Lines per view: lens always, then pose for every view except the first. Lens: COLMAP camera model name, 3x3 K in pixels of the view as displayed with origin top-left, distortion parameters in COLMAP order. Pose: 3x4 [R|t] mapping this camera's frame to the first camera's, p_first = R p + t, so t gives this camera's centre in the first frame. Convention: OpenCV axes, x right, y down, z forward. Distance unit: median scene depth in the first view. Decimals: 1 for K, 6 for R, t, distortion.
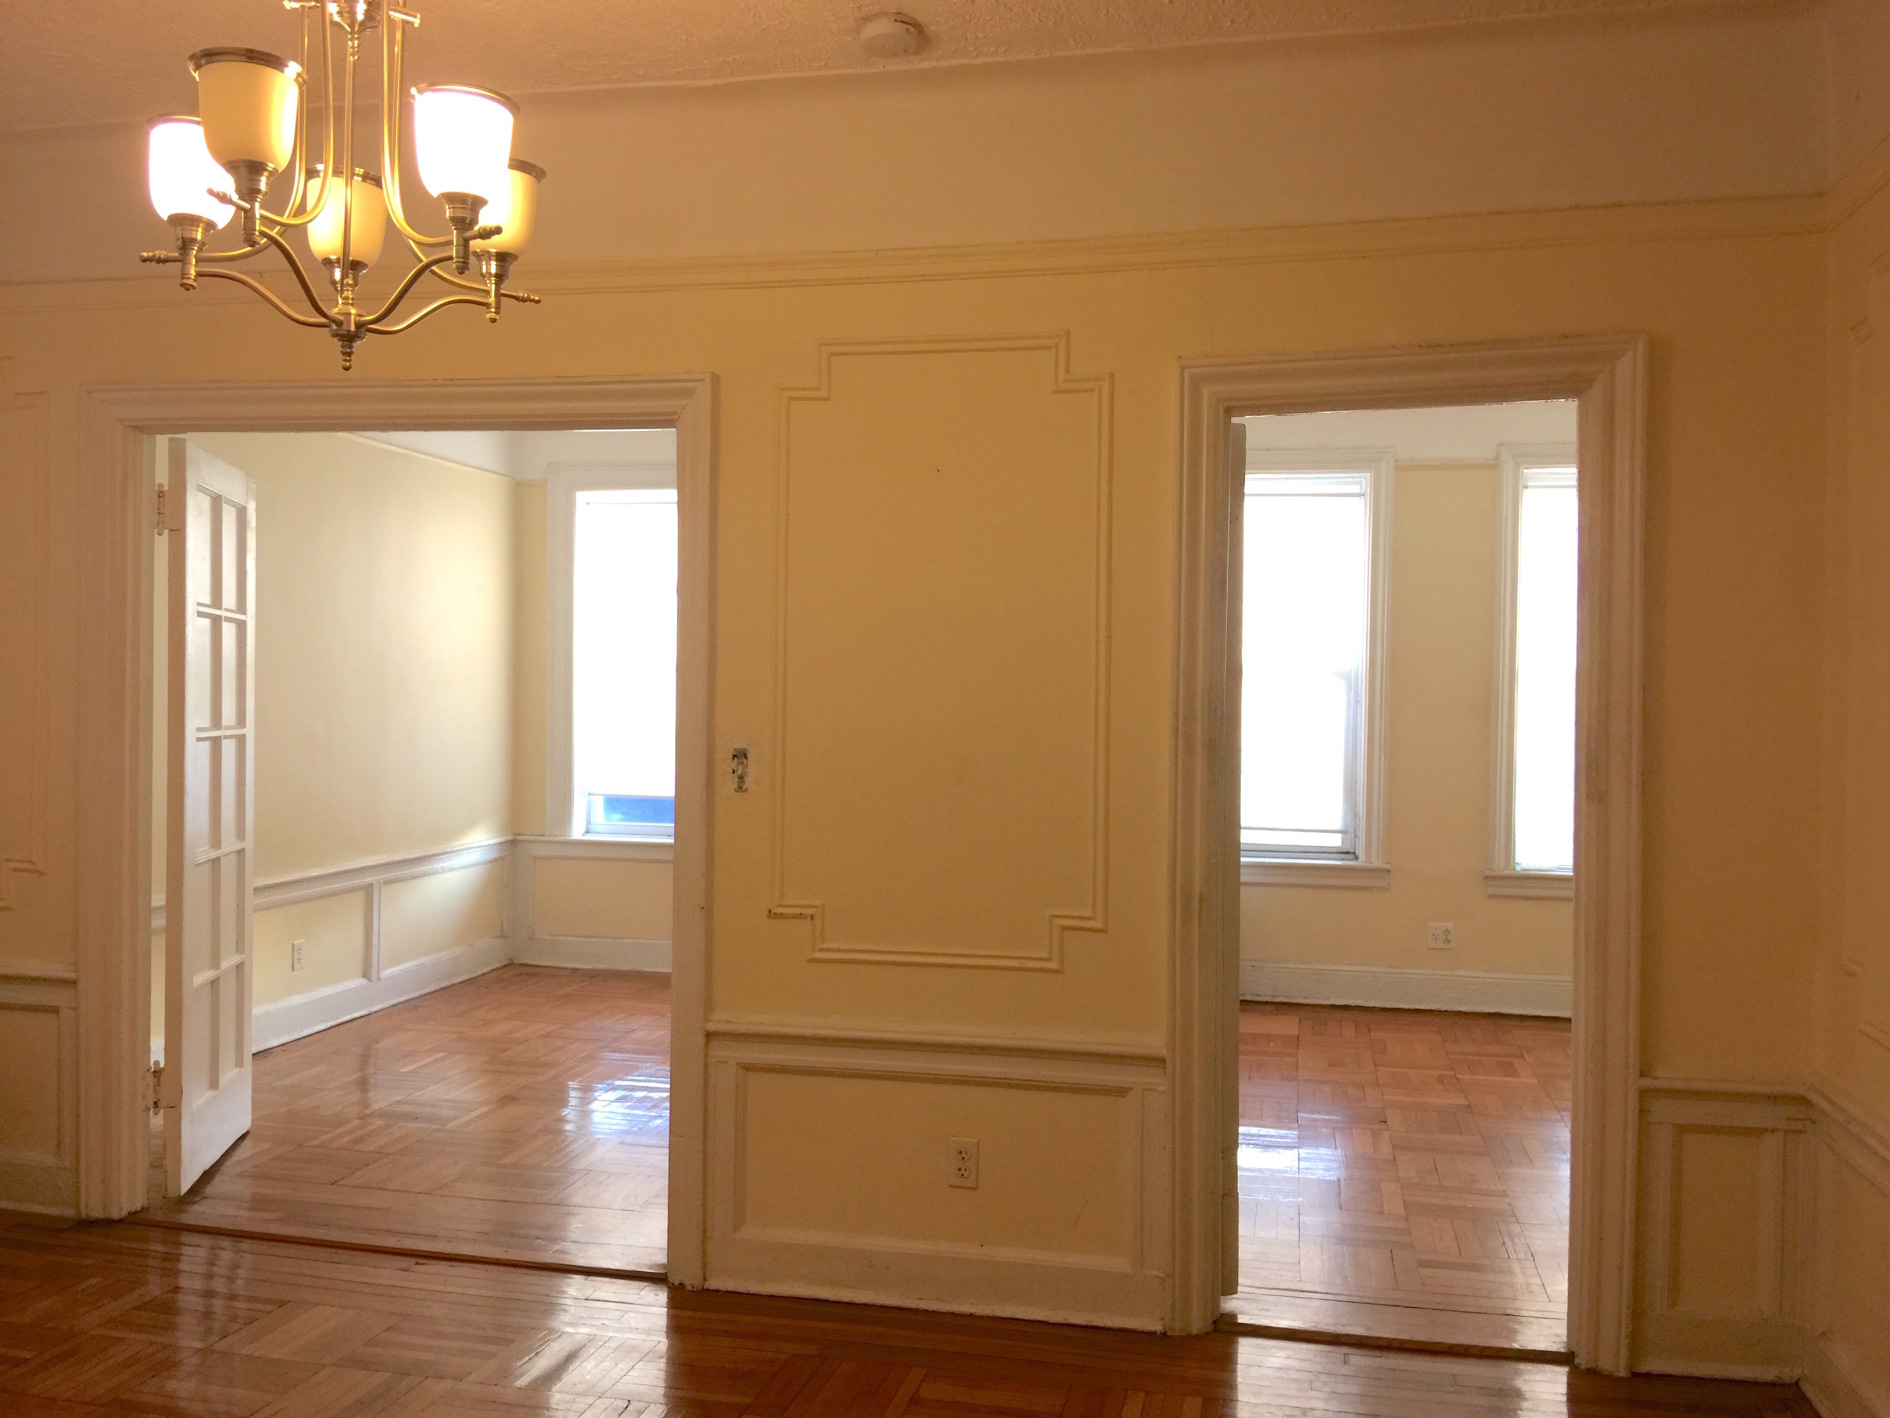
lens RADIAL K [[1616.7, 0, 941.7], [0, 1616.7, 710.6], [0, 0, 1]] dist [0.072235, -0.129750]
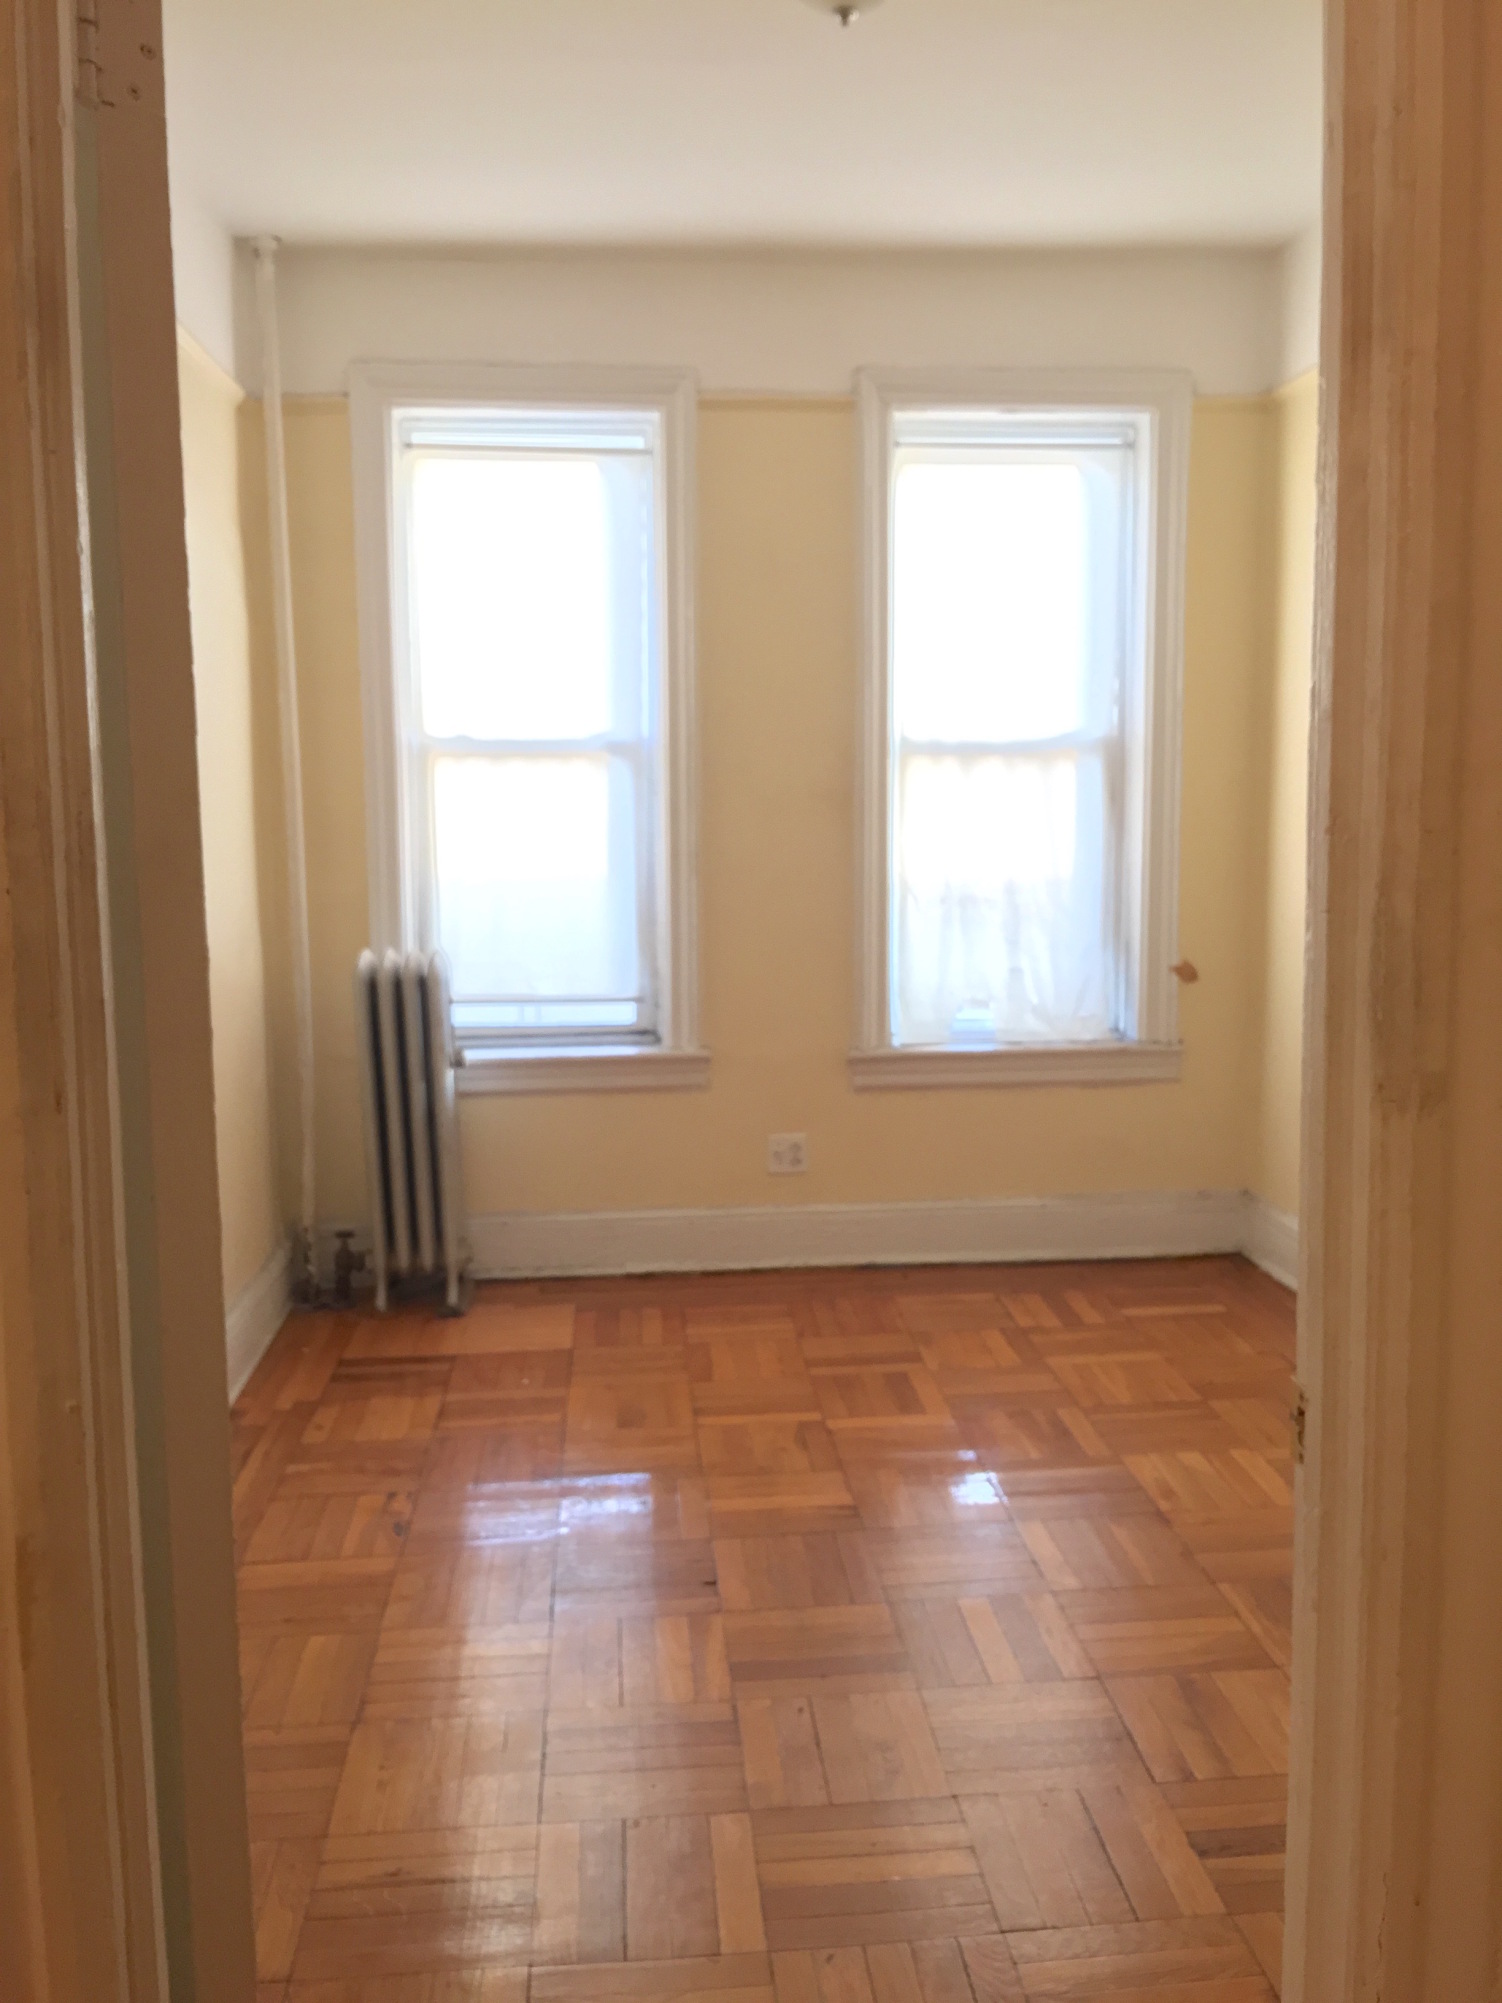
lens RADIAL K [[1713.4, 0, 747.8], [0, 1713.4, 1008.4], [0, 0, 1]] dist [0.072235, -0.129750]
pose [[0.956132, -0.058702, 0.286994, 0.101543], [0.025554, 0.992695, 0.117911, -0.000112], [-0.291819, -0.105404, 0.950648, 0.369896]]
